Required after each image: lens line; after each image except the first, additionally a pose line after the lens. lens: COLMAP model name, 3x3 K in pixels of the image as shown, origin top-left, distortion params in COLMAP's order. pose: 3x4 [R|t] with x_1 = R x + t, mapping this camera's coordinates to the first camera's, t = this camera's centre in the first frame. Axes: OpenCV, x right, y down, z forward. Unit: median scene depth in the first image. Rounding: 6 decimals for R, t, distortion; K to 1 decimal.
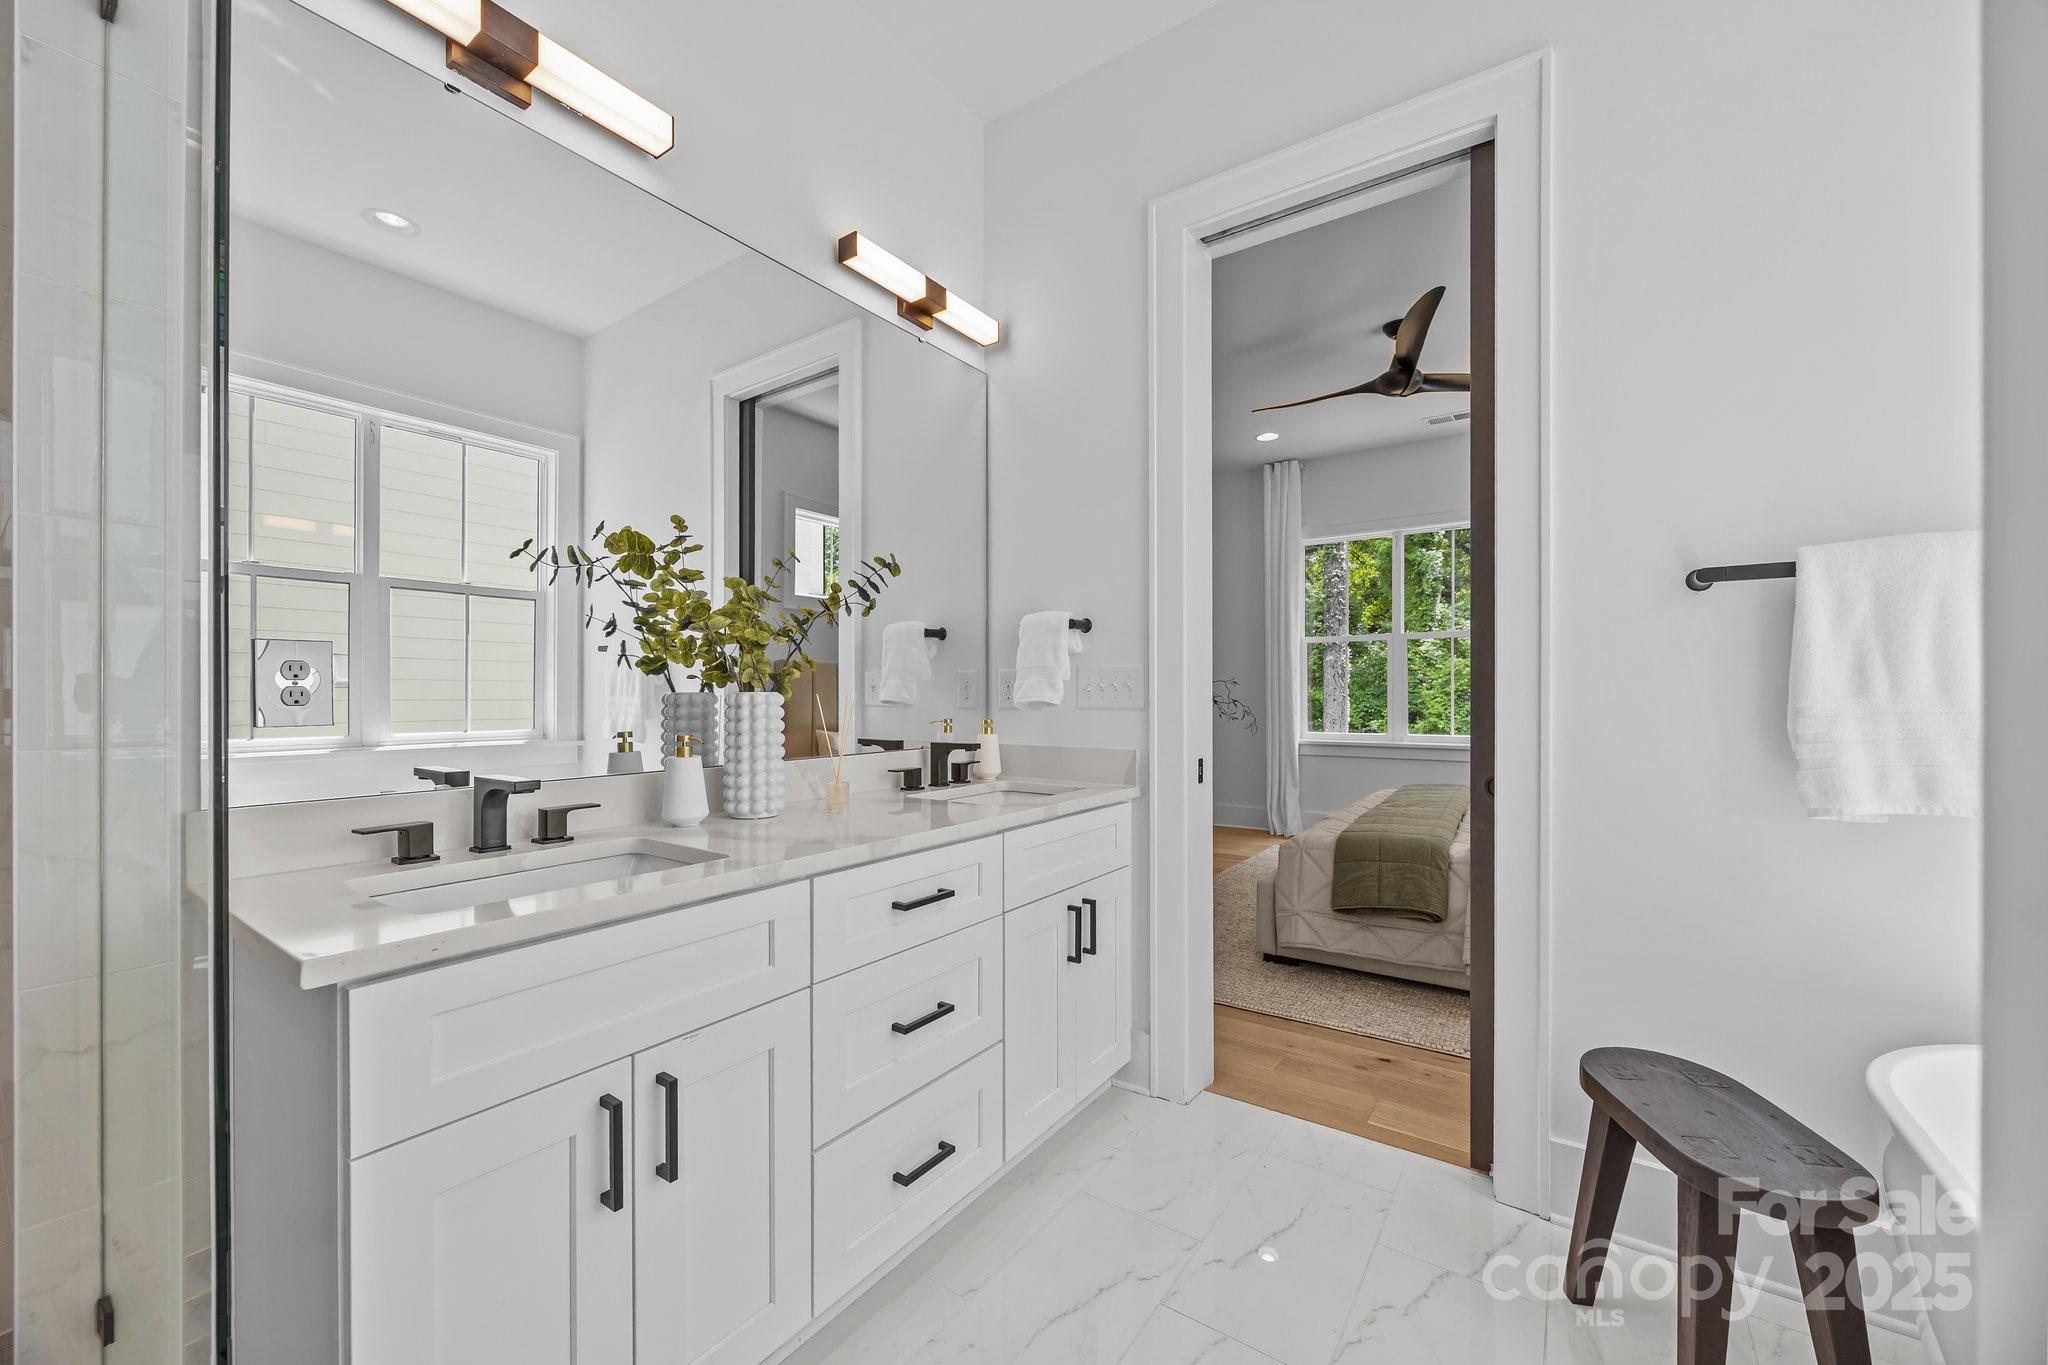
lens RADIAL K [[786.4, 0, 1023.6], [0, 786.4, 696.0], [0, 0, 1]] dist [-0.002666, -0.000425]
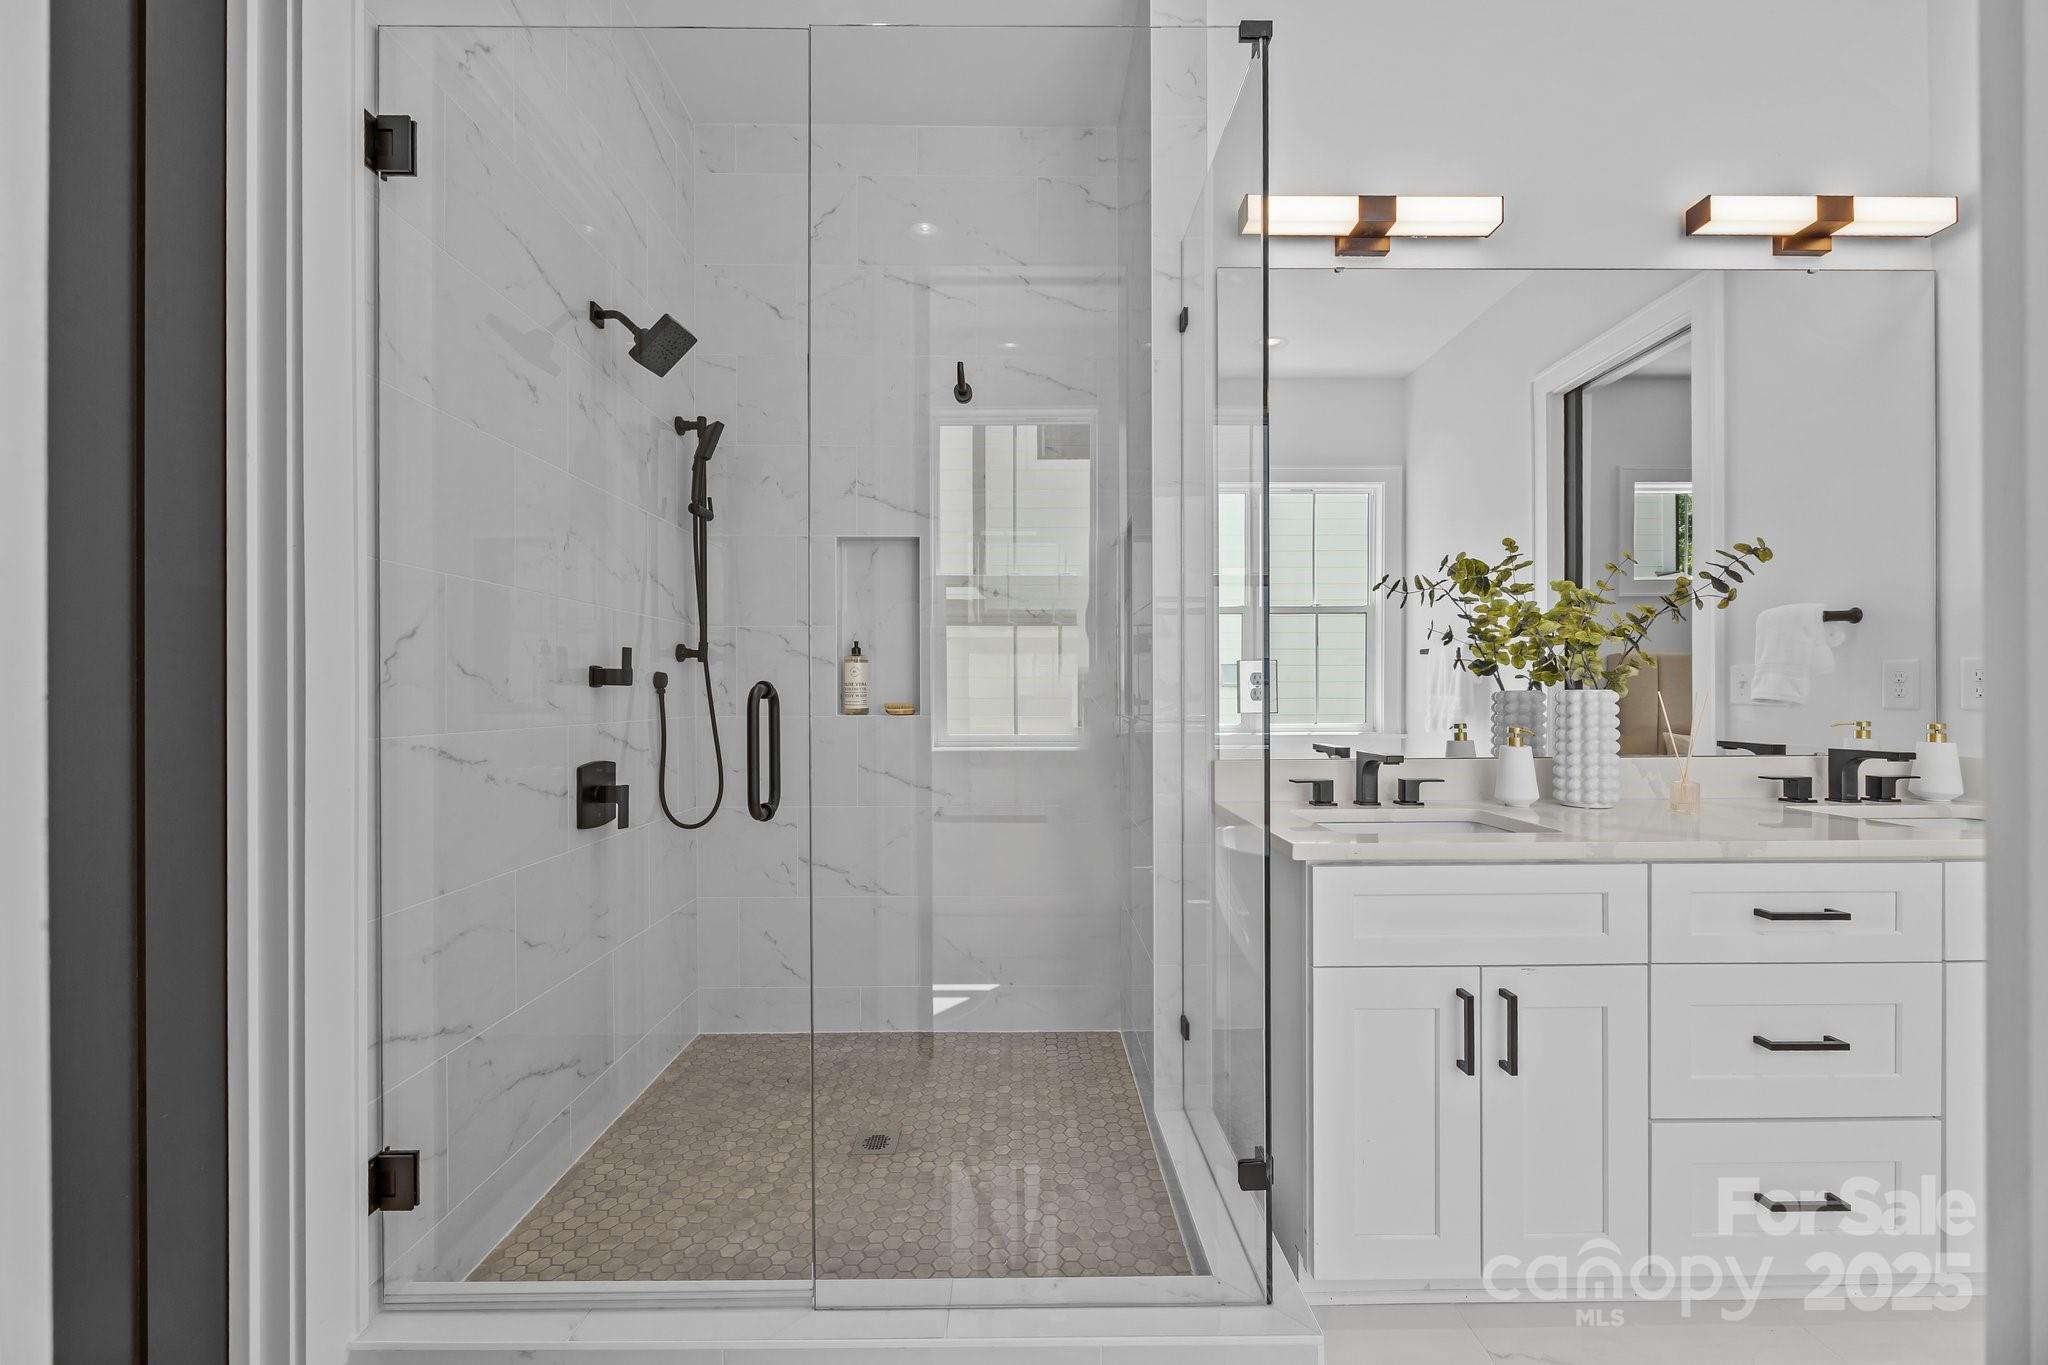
lens RADIAL K [[786.4, 0, 1023.6], [0, 786.4, 696.0], [0, 0, 1]] dist [-0.002666, -0.000425]
pose [[0.585308, -0.000886, -0.810810, 0.073675], [0.002310, 0.999997, 0.000575, 0.000986], [0.810807, -0.002209, 0.585309, -0.237663]]
